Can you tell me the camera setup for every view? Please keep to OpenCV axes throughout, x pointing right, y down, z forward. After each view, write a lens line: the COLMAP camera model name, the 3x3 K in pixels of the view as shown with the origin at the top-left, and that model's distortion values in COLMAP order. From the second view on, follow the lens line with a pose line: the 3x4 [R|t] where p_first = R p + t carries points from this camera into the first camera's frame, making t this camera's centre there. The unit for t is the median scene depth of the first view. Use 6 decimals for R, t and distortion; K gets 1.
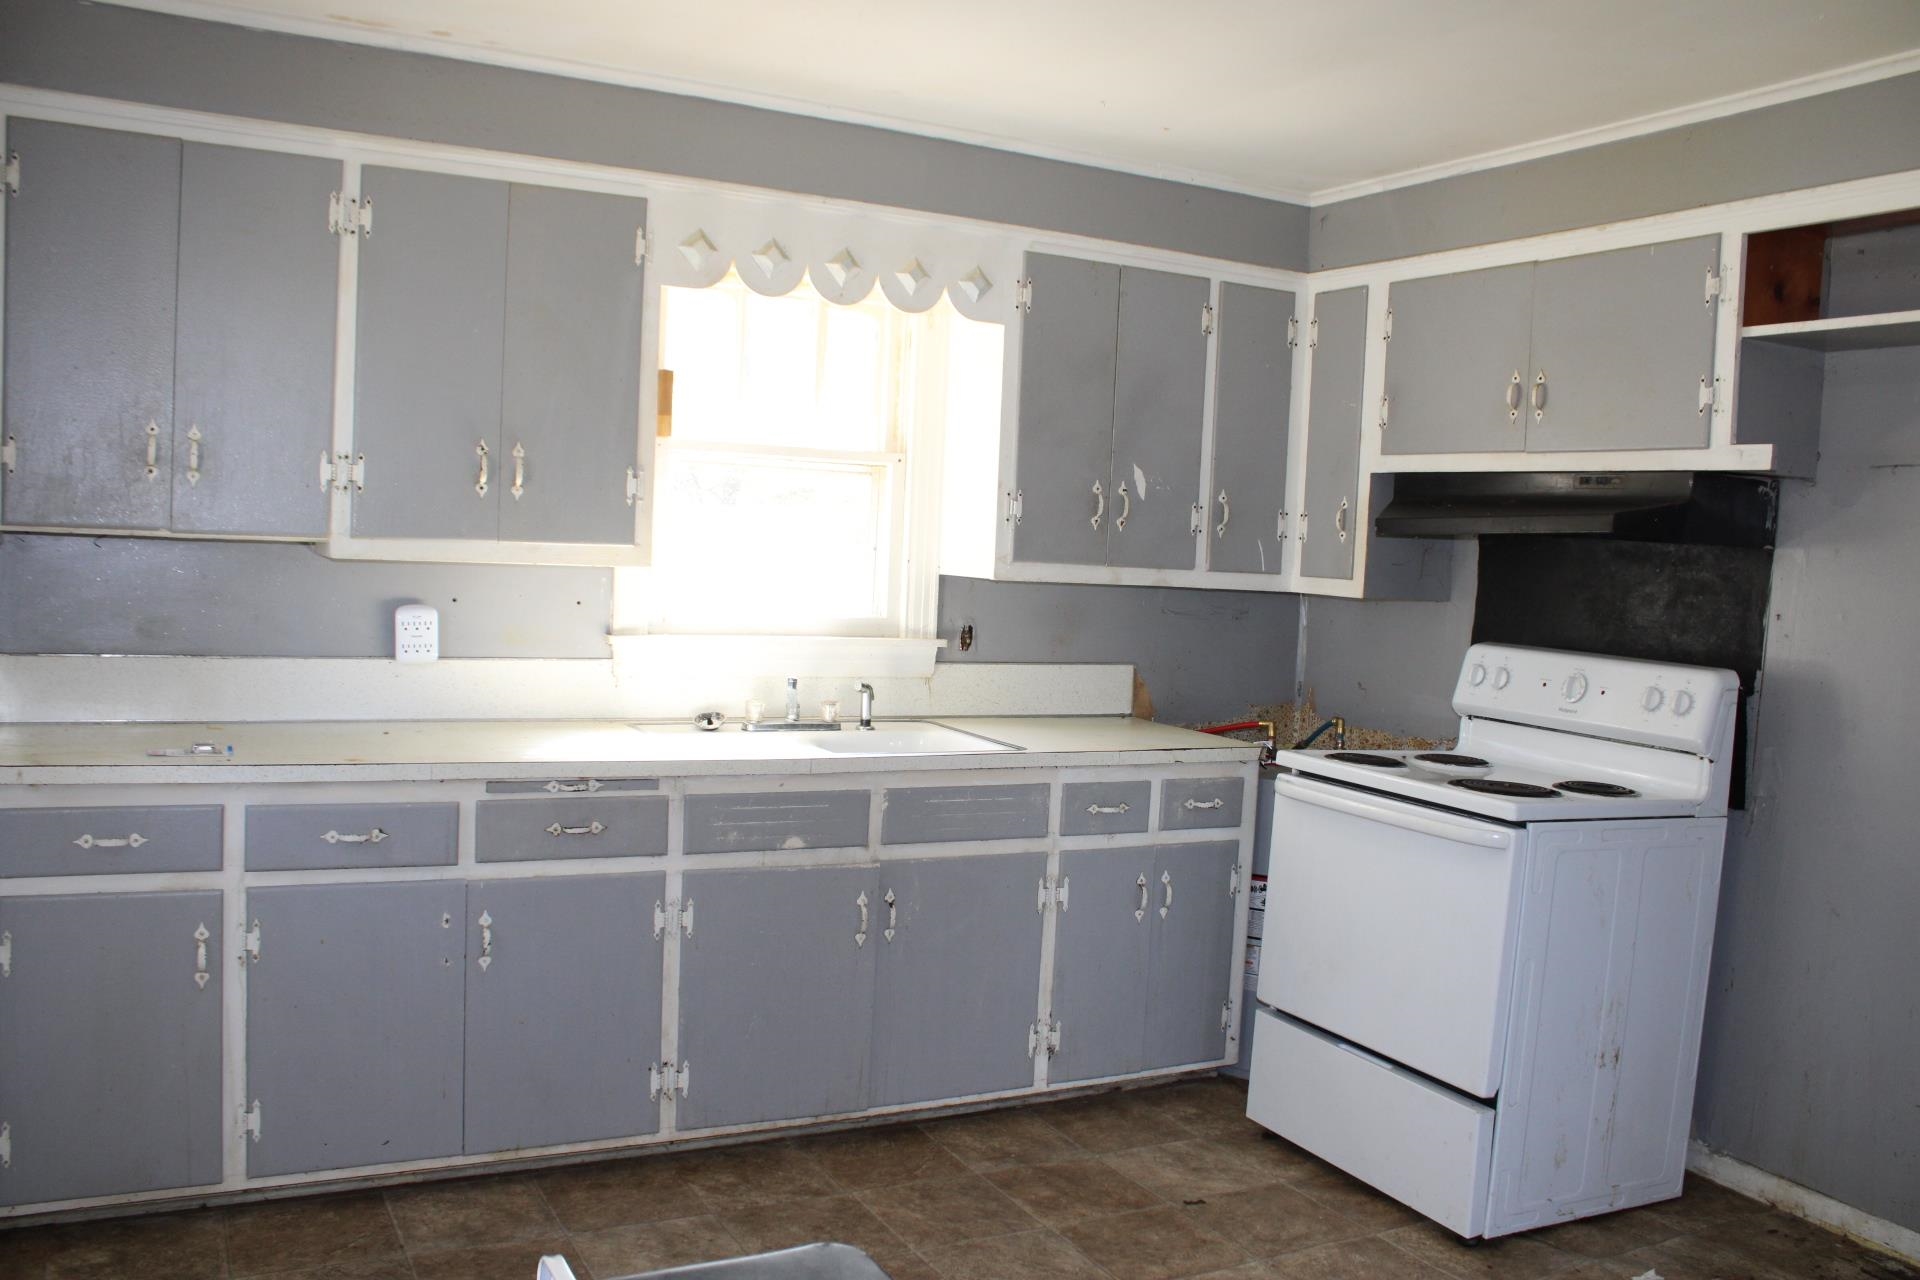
lens RADIAL K [[1627.3, 0, 967.7], [0, 1627.3, 661.0], [0, 0, 1]] dist [-0.156327, 0.163049]
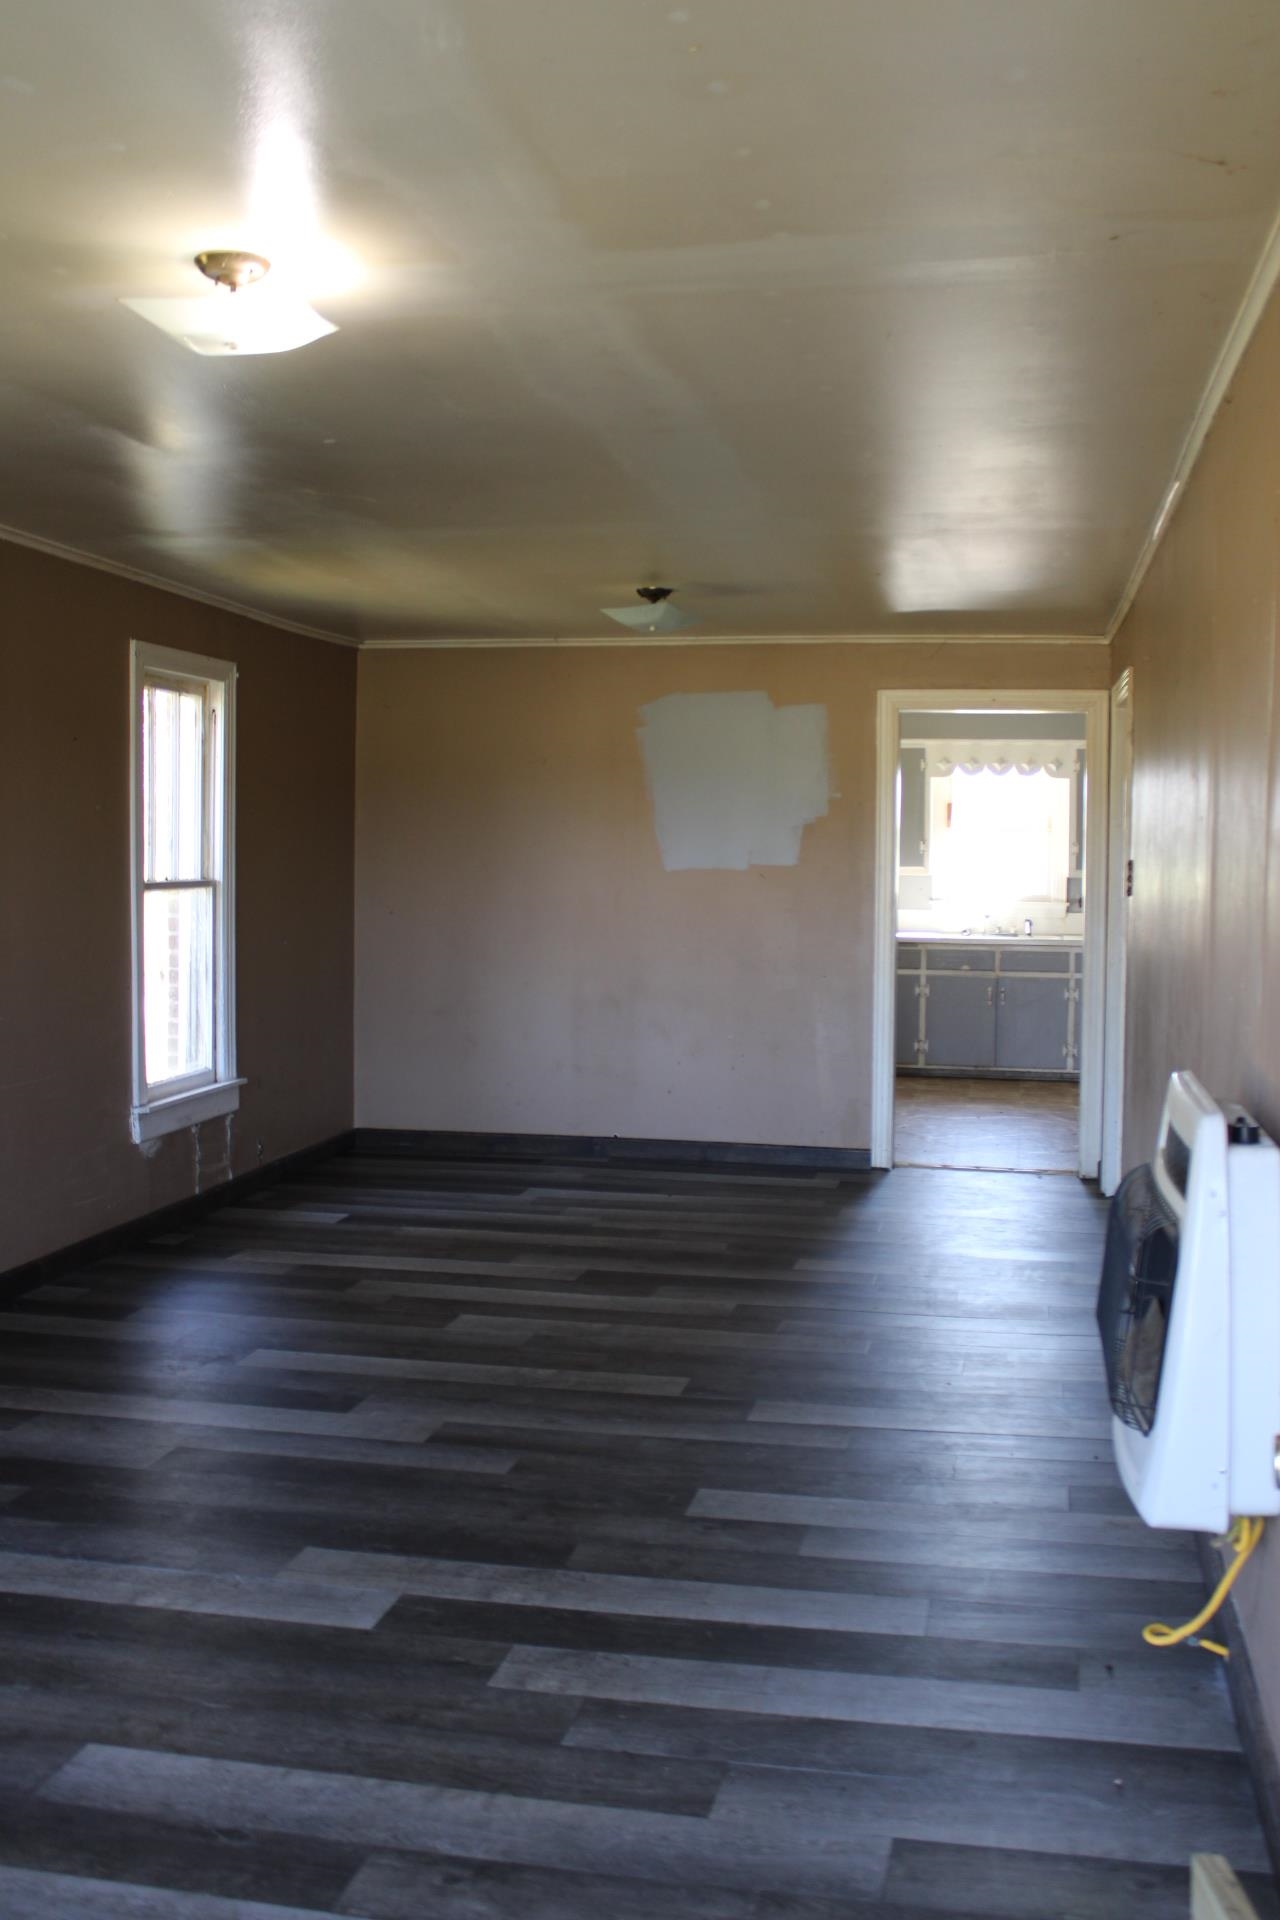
lens RADIAL K [[1823.0, 0, 643.0], [0, 1823.0, 949.3], [0, 0, 1]] dist [-0.145817, 0.146227]
pose [[0.788219, -0.003666, -0.615384, 1.394584], [-0.018114, 0.999411, -0.029156, 0.178504], [0.615128, 0.034128, 0.787688, -1.861600]]
